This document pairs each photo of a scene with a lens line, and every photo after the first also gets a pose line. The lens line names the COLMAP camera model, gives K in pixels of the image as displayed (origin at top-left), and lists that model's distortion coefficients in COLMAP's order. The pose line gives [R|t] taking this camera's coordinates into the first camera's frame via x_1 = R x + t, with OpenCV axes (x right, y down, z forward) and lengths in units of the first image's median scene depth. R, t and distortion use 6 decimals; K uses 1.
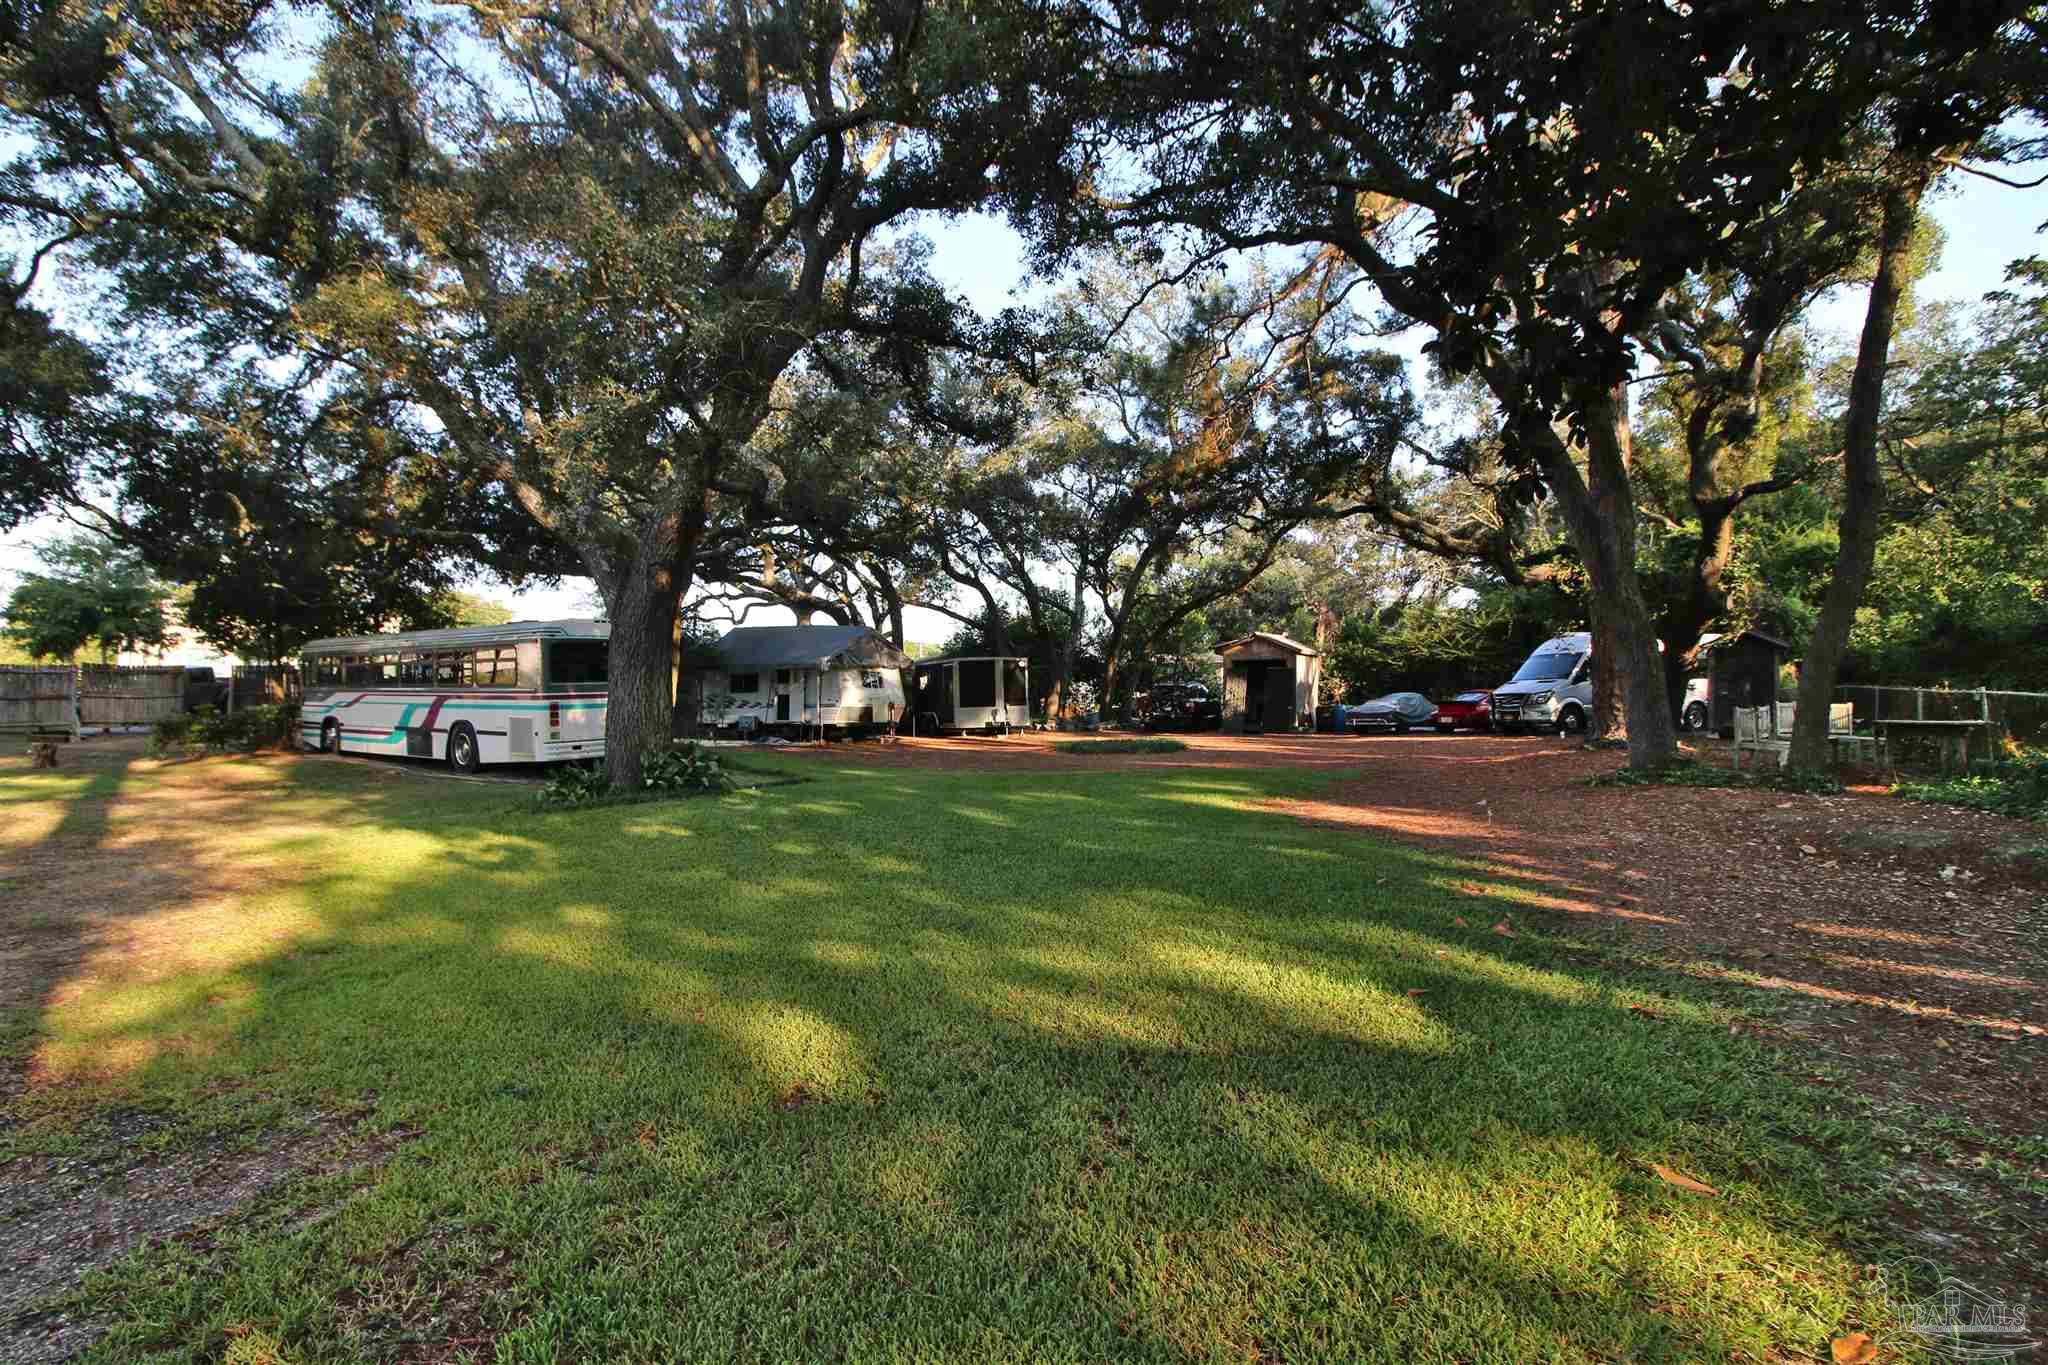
lens RADIAL K [[936.6, 0, 1017.5], [0, 936.6, 680.9], [0, 0, 1]] dist [0.001285, -0.014130]
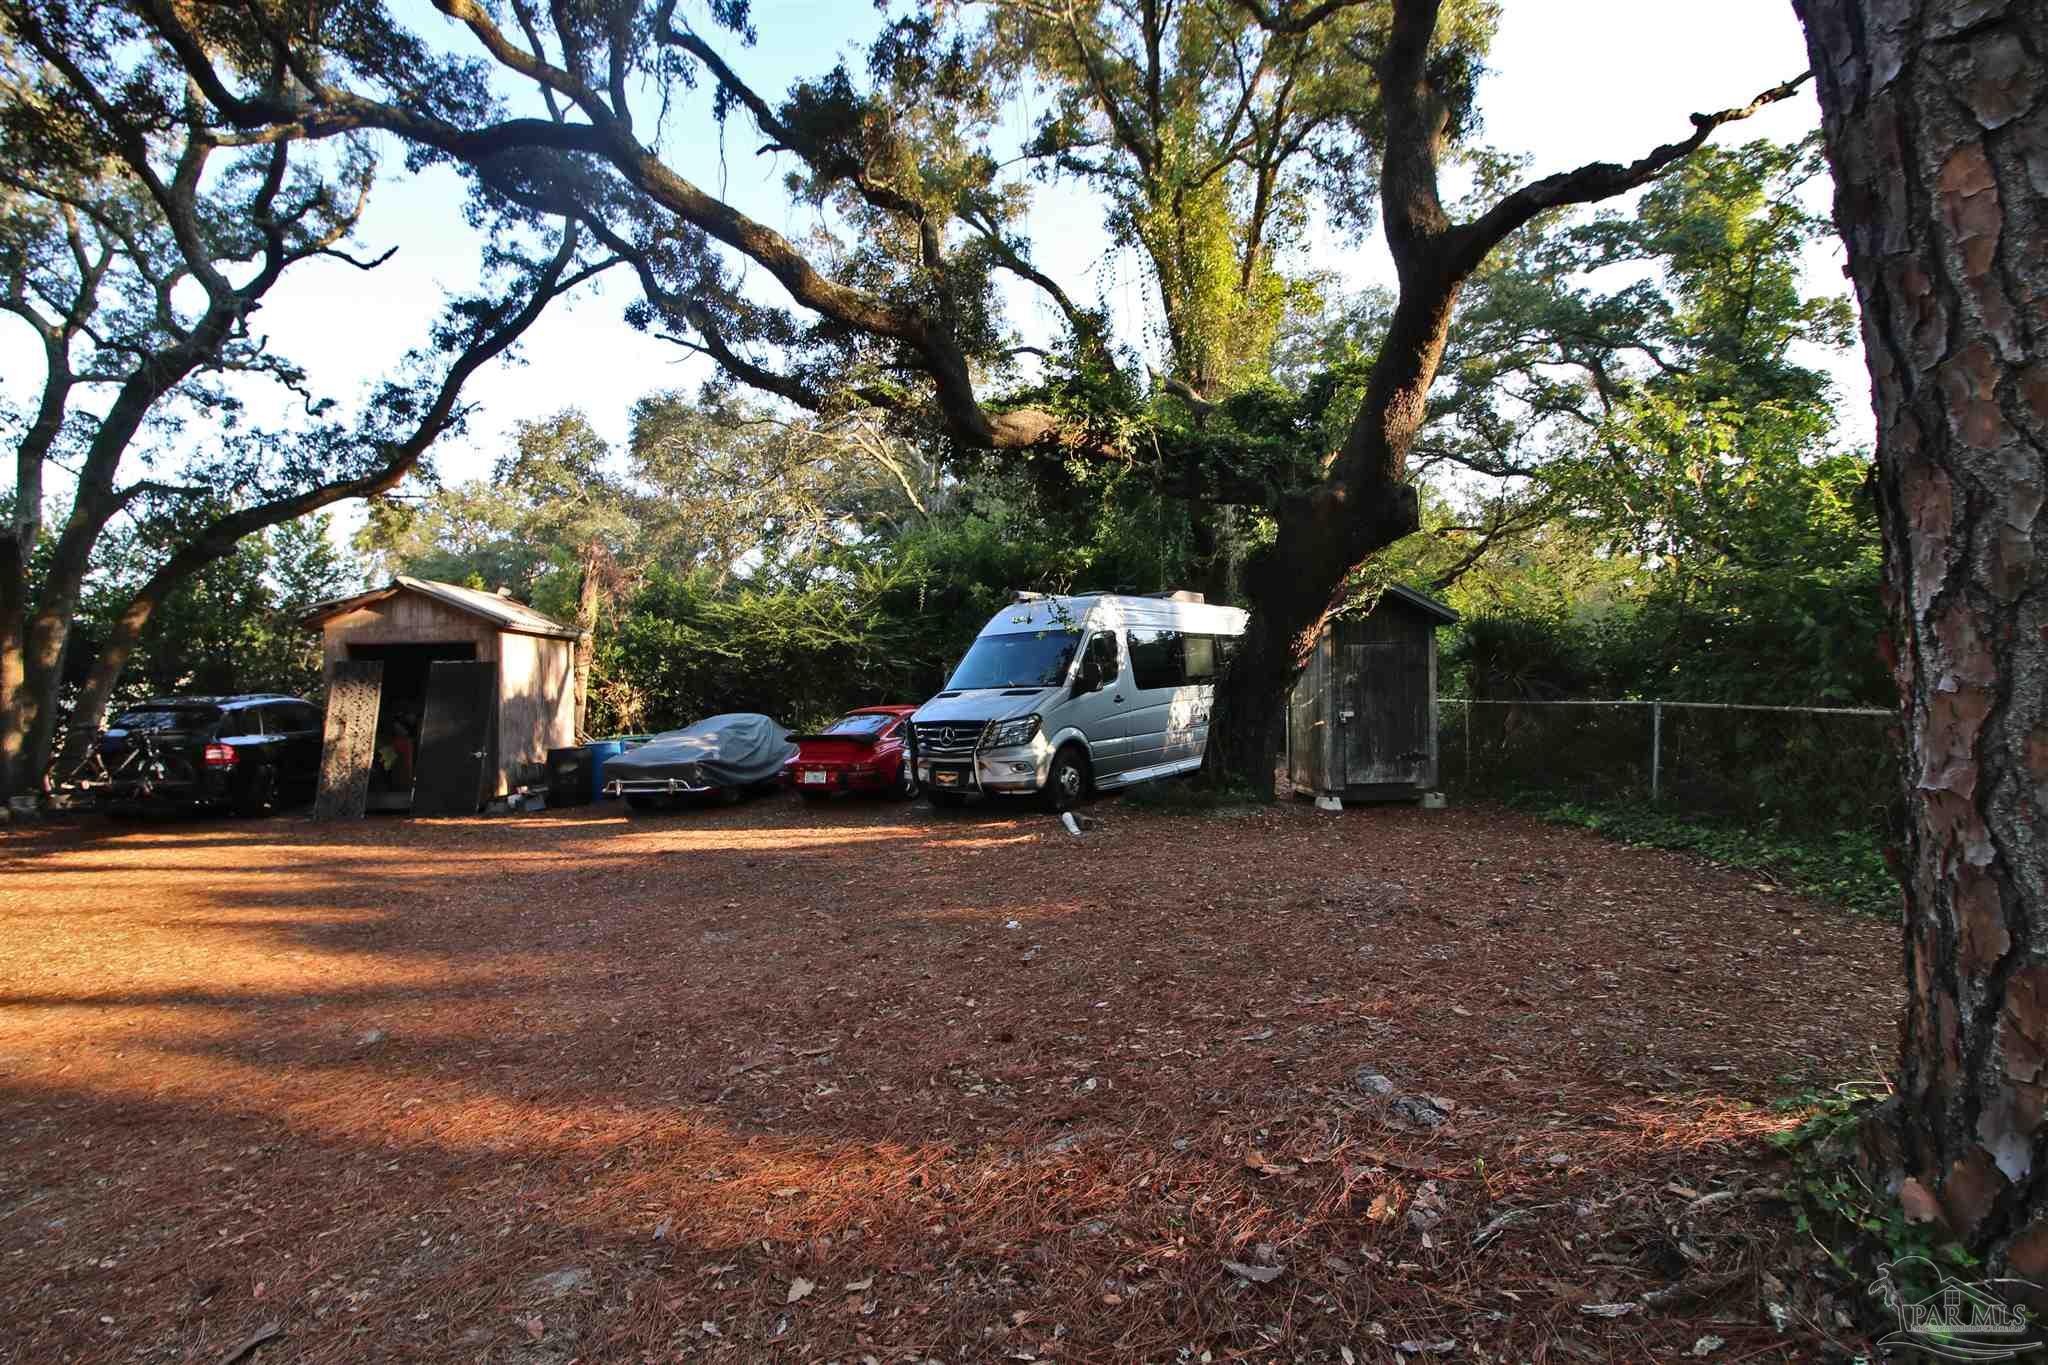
lens RADIAL K [[936.6, 0, 1014.2], [0, 936.6, 686.0], [0, 0, 1]] dist [0.001420, -0.013581]
pose [[0.811045, -0.011347, 0.584873, 0.271727], [0.007316, 0.999930, 0.009254, -0.006126], [-0.584937, -0.003227, 0.811072, 0.576421]]
